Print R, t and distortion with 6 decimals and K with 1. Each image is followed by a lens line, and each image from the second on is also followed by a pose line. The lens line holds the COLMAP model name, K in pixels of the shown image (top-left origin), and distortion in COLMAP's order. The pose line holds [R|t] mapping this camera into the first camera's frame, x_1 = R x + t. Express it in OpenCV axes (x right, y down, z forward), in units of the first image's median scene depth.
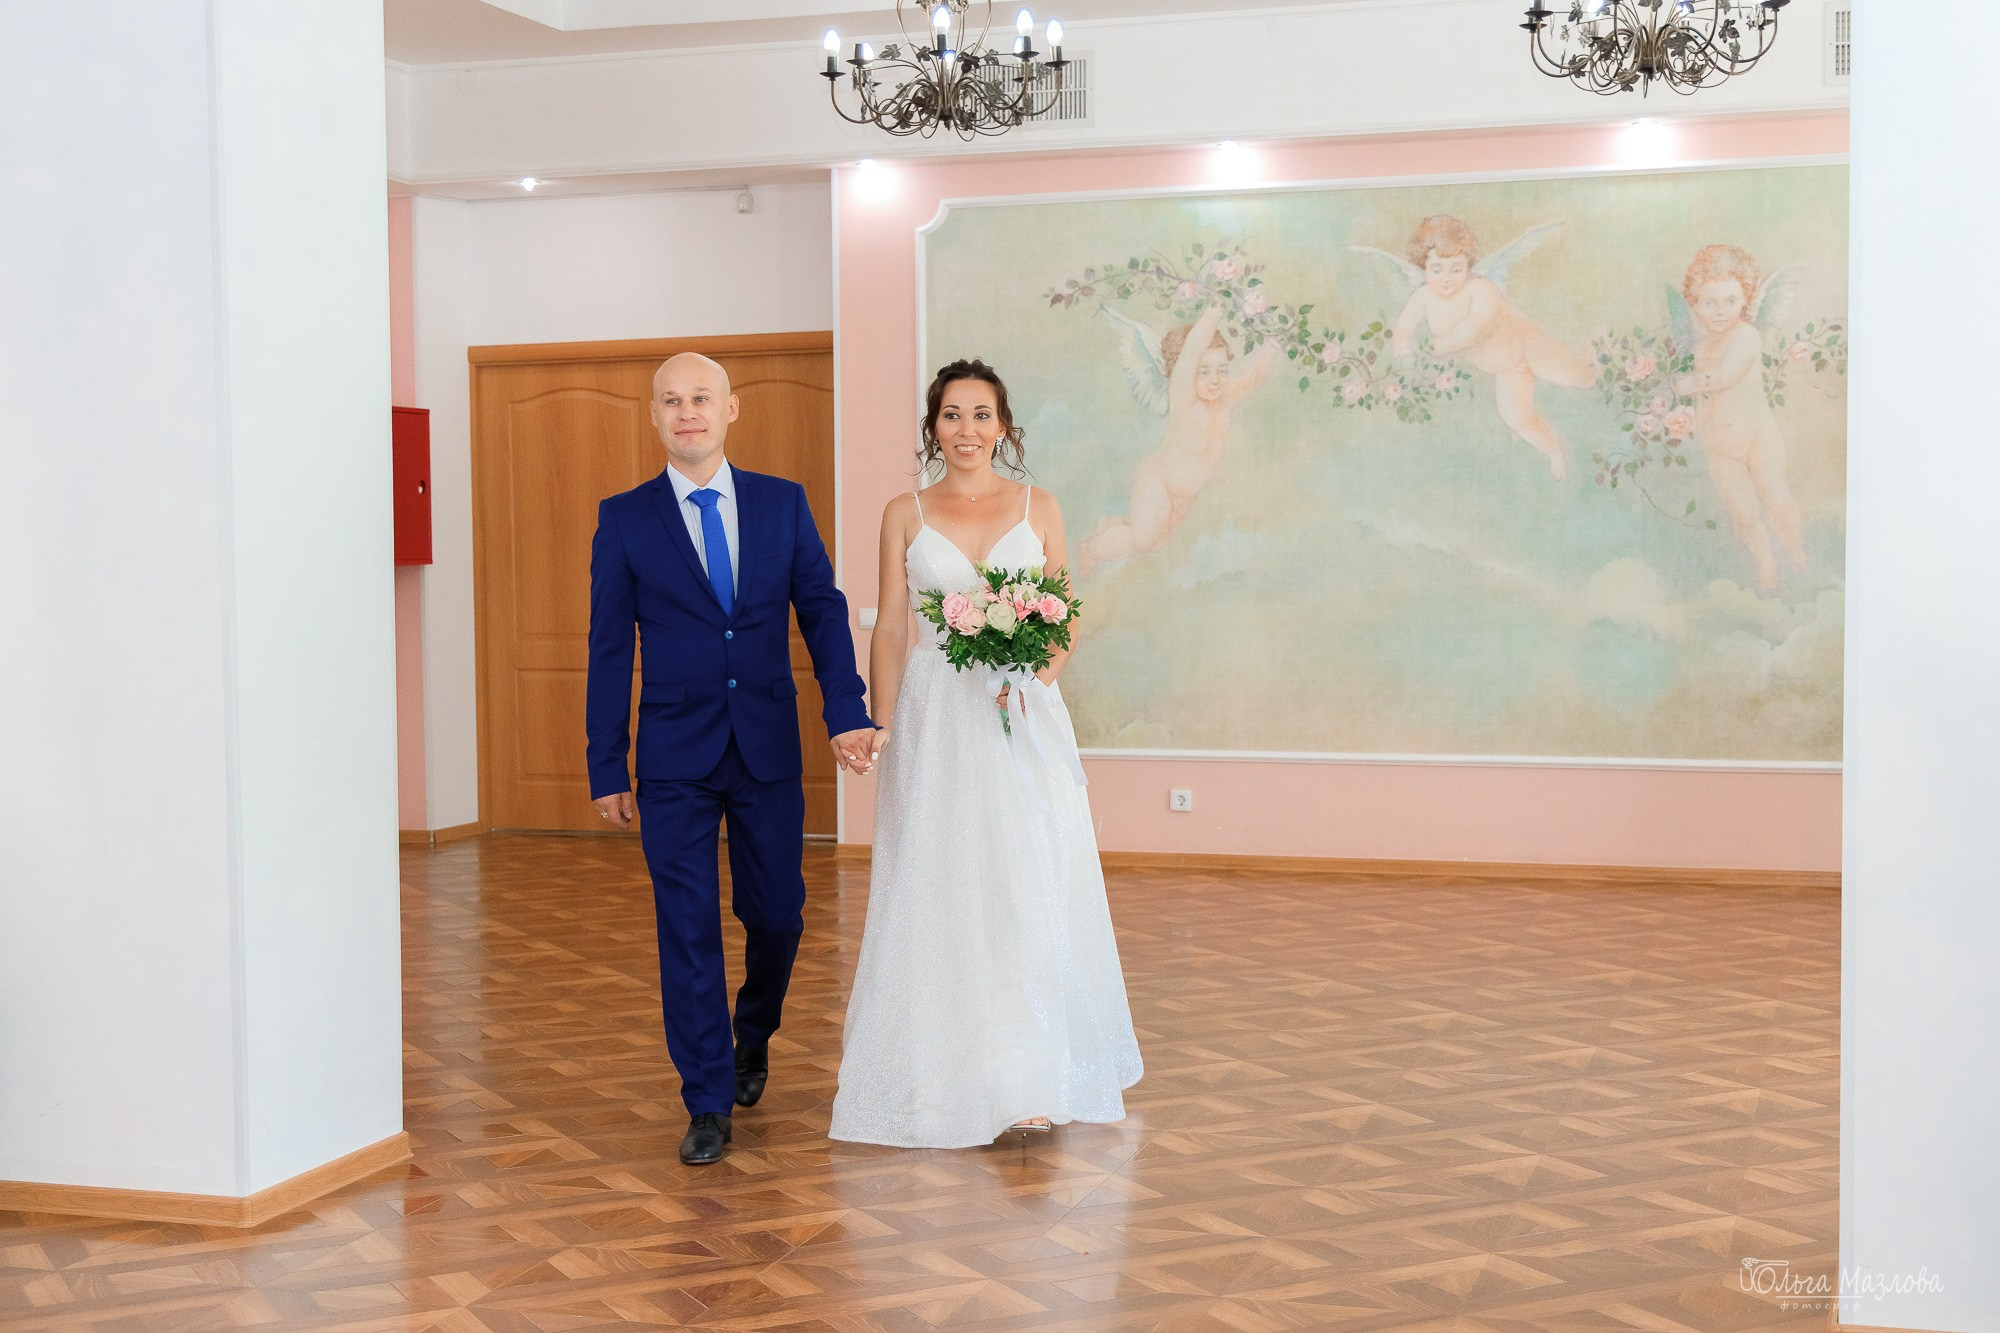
lens RADIAL K [[2736.4, 0, 1000.0], [0, 2736.4, 666.5], [0, 0, 1]] dist [0.017975, -0.051010]
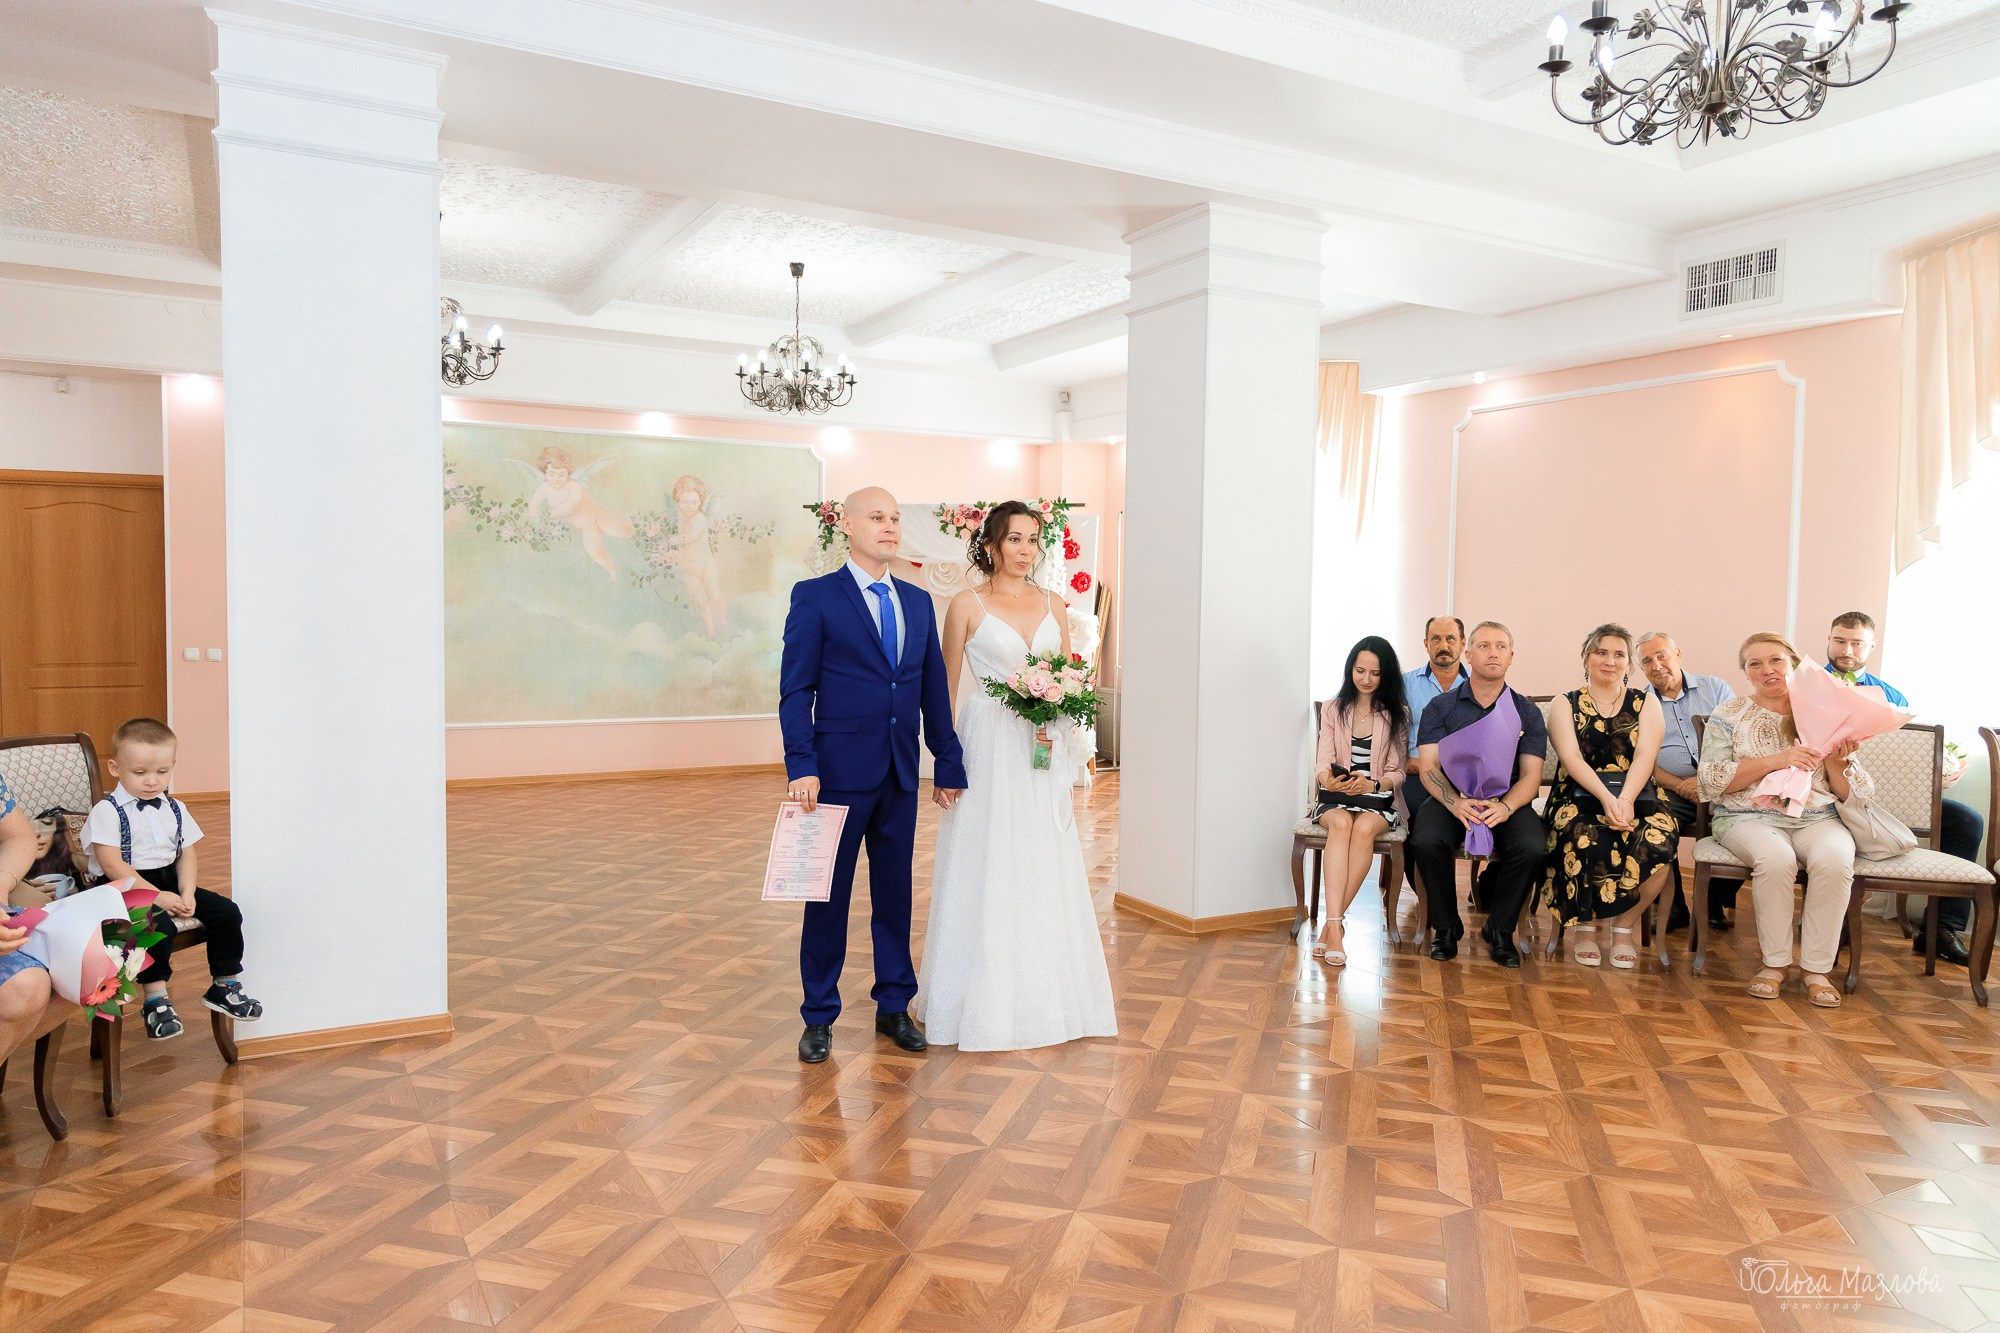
lens RADIAL K [[1335.6, 0, 1005.8], [0, 1335.6, 663.6], [0, 0, 1]] dist [0.008870, 0.001435]
pose [[0.684931, -0.014605, 0.728462, -0.329266], [0.019384, 0.999810, 0.001820, -0.004455], [-0.728350, 0.012874, 0.685084, 0.108609]]
